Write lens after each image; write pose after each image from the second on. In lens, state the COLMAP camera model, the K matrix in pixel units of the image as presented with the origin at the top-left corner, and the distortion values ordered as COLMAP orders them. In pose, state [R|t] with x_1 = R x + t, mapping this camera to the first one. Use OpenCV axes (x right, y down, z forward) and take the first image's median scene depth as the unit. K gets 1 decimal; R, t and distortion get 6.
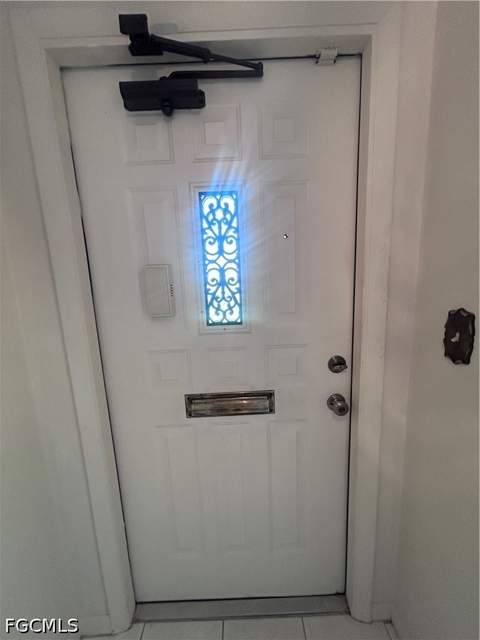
lens RADIAL K [[257.8, 0, 237.9], [0, 257.8, 316.4], [0, 0, 1]] dist [0.008991, -0.000021]
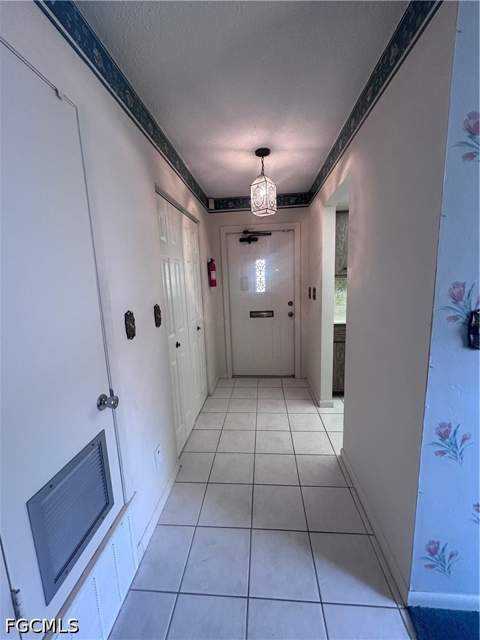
lens RADIAL K [[257.8, 0, 237.2], [0, 257.8, 321.5], [0, 0, 1]] dist [0.008991, -0.000021]
pose [[0.991816, 0.027090, -0.124771, 0.093581], [-0.026960, 0.999633, 0.002730, 0.471250], [0.124800, 0.000656, 0.992182, -2.921612]]
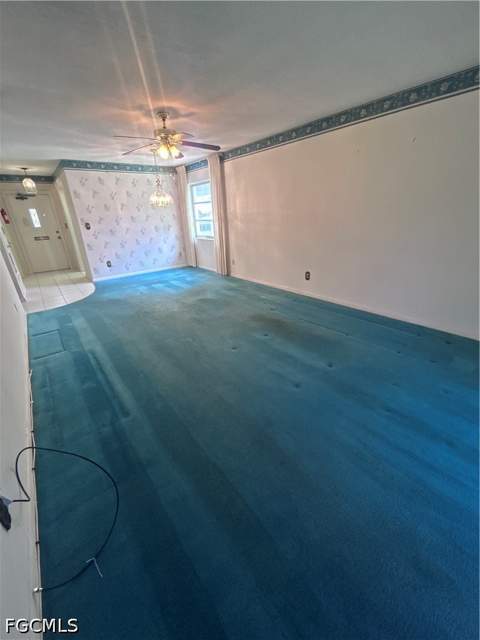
lens RADIAL K [[257.8, 0, 242.4], [0, 257.8, 321.8], [0, 0, 1]] dist [0.008991, -0.000021]
pose [[0.793566, -0.221986, 0.566547, -0.226279], [0.097318, 0.965396, 0.241951, 1.507089], [-0.600651, -0.136869, 0.787709, -9.280248]]
